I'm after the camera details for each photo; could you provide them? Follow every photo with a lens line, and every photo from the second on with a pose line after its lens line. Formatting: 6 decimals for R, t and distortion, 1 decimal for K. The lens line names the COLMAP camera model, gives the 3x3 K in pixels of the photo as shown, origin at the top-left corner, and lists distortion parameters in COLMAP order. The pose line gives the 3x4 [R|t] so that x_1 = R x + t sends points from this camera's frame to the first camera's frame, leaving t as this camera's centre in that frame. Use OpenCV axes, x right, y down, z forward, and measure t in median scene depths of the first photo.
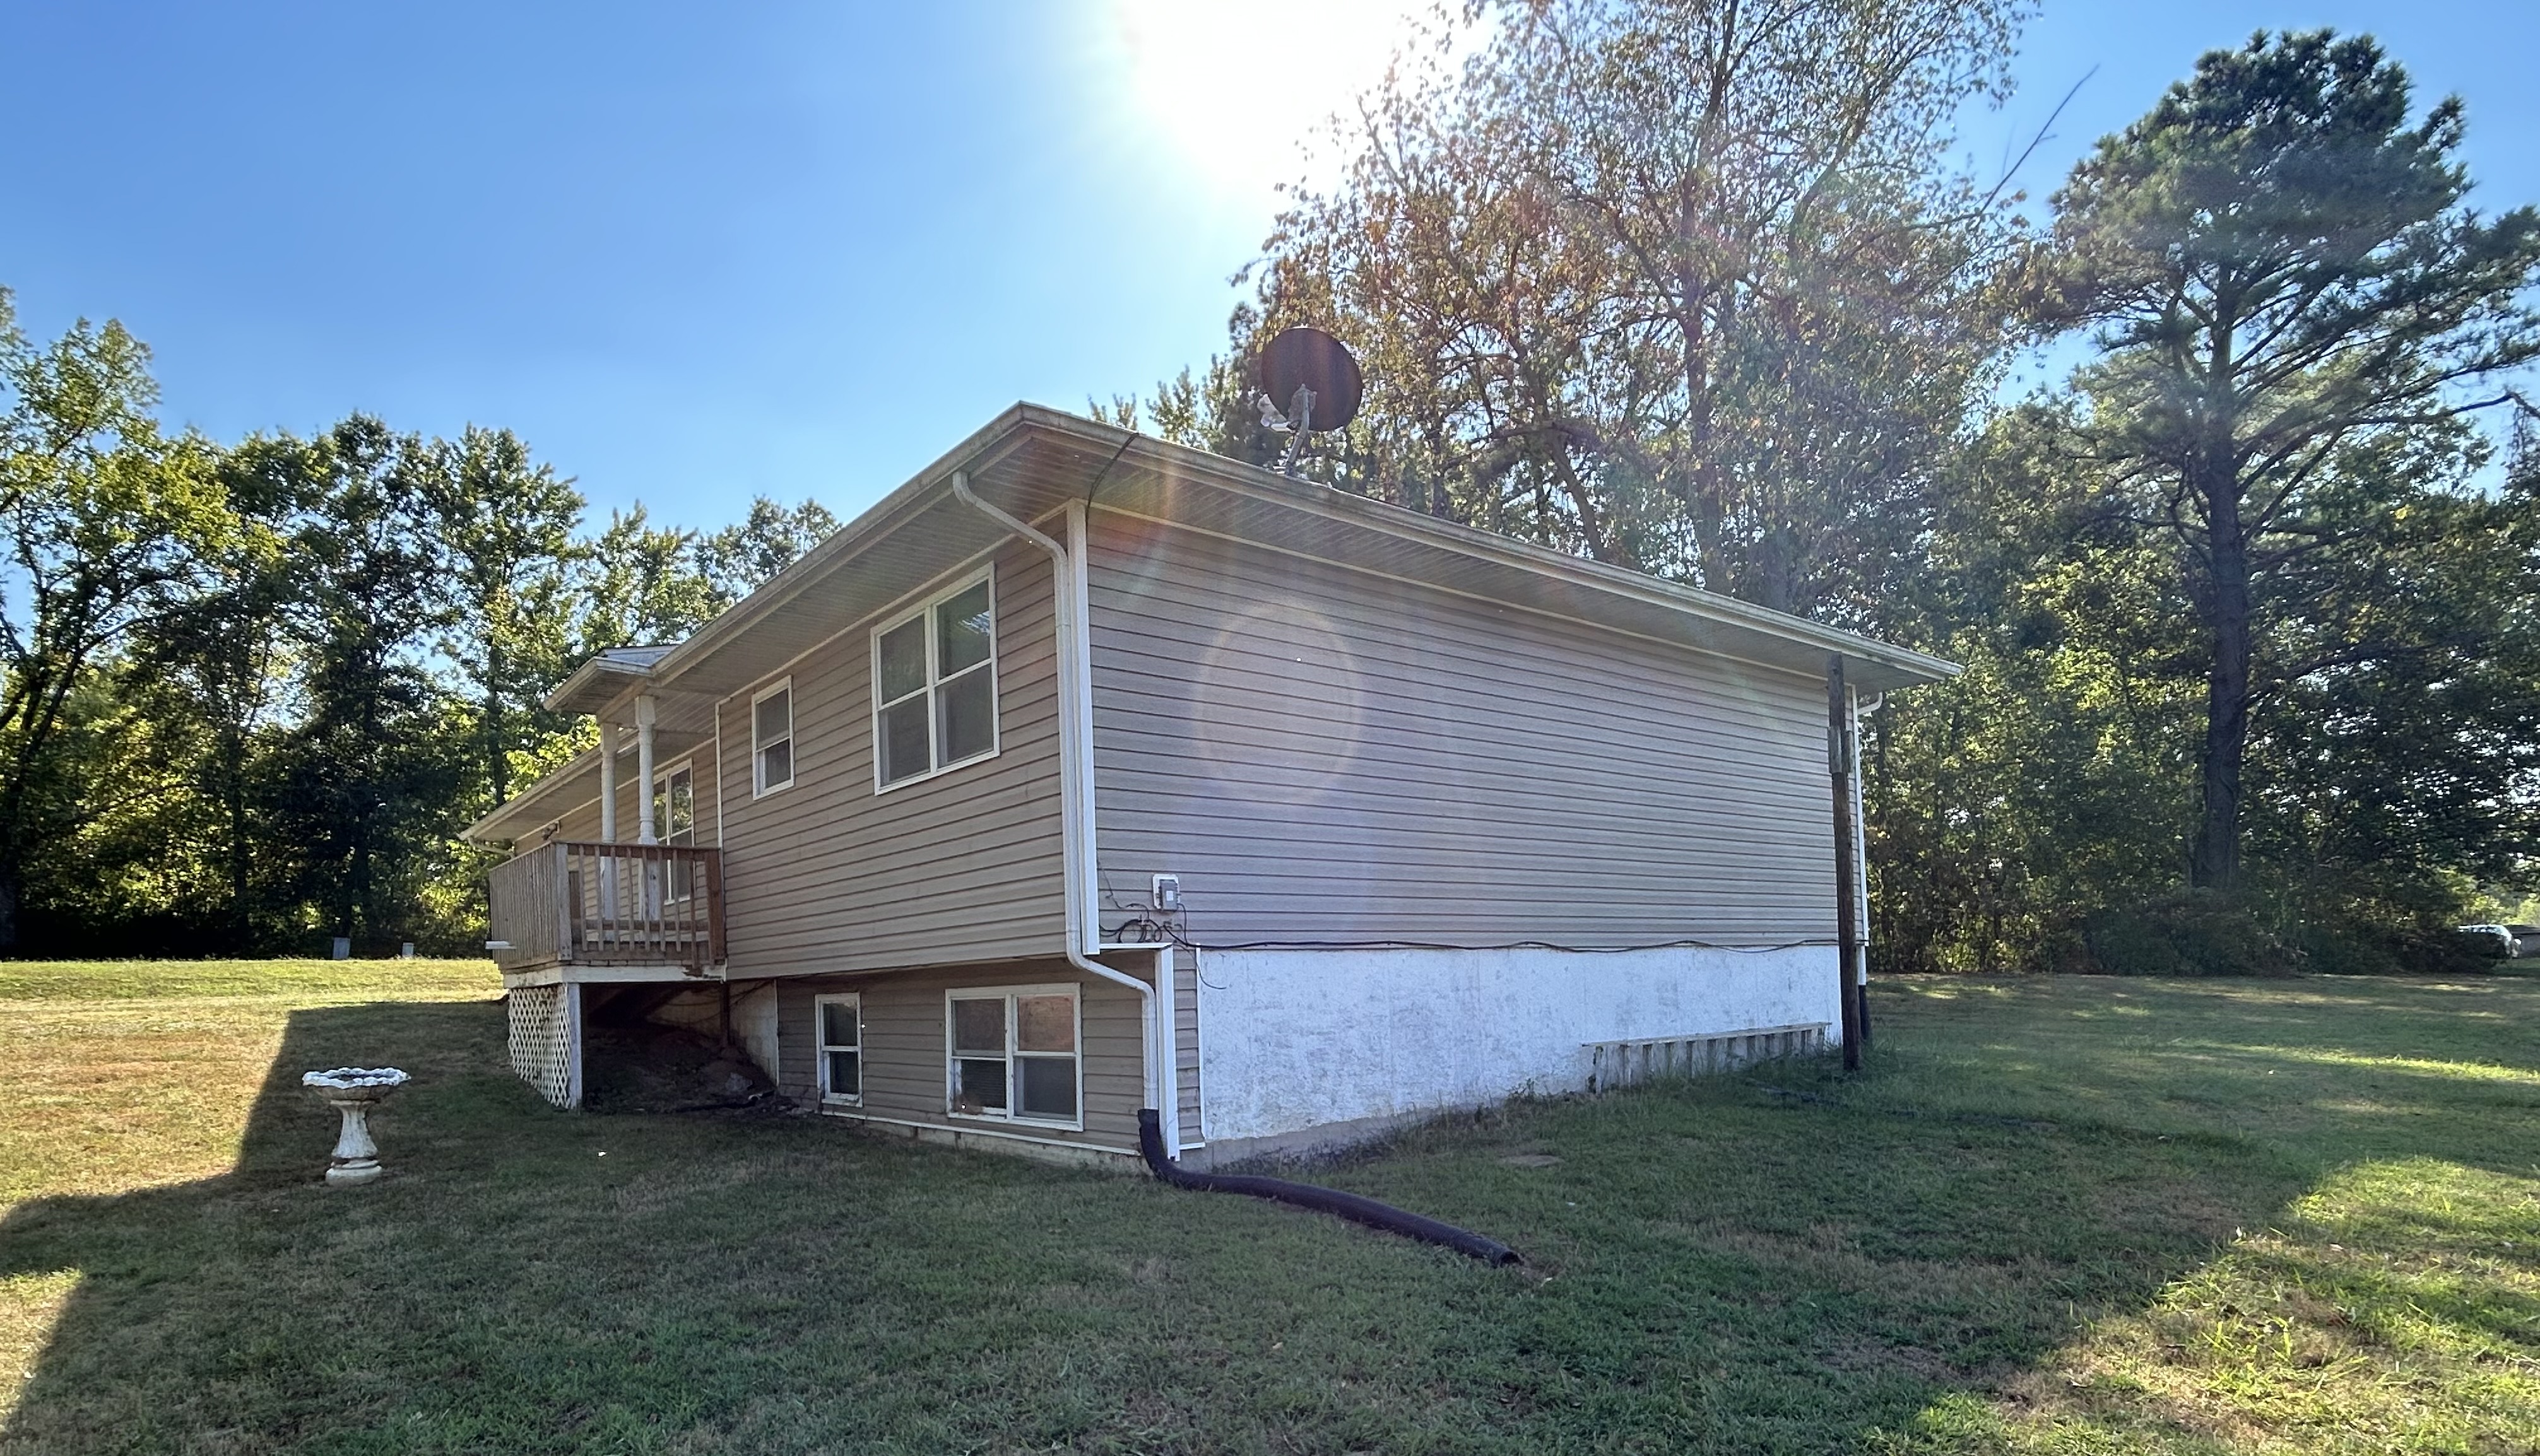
lens RADIAL K [[1316.8, 0, 1270.0], [0, 1316.8, 728.0], [0, 0, 1]] dist [-0.000625, -0.000478]
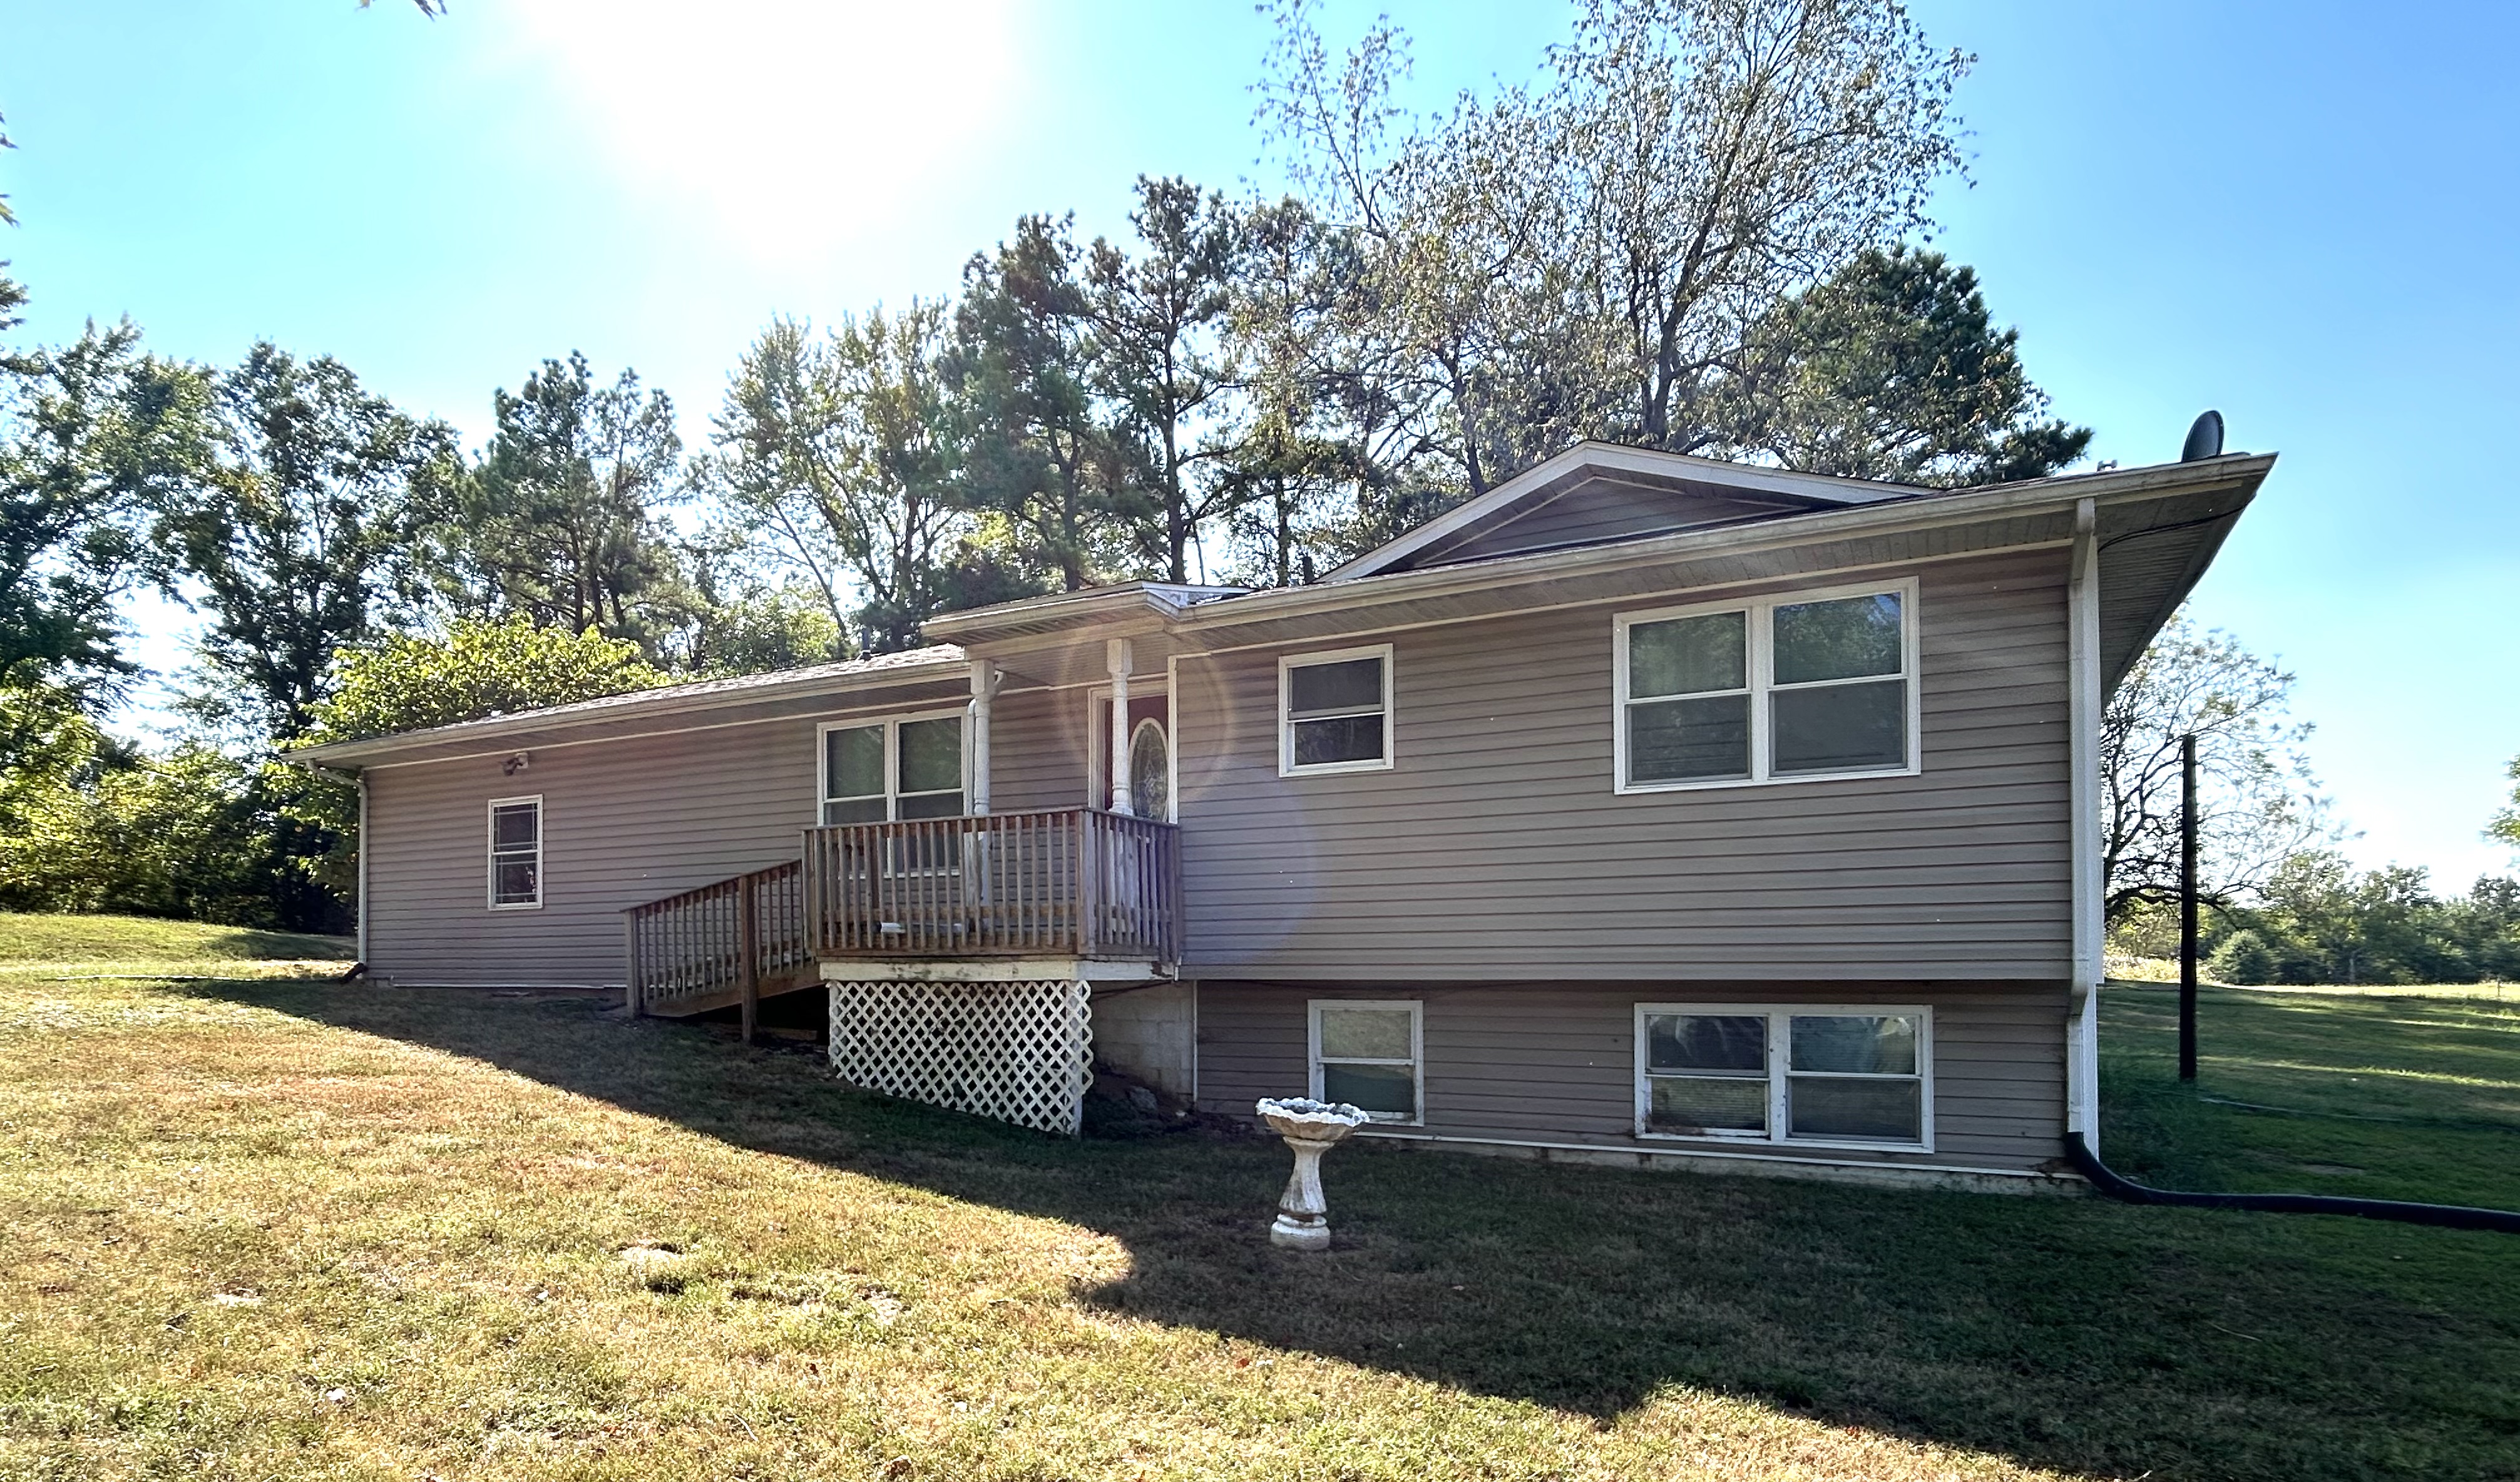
lens RADIAL K [[1311.8, 0, 1260.0], [0, 1311.8, 741.0], [0, 0, 1]] dist [0.002902, 0.000876]
pose [[0.915273, 0.097890, 0.390759, -0.889624], [-0.104101, 0.994553, -0.005314, 0.044902], [-0.389151, -0.035815, 0.920478, 0.248140]]
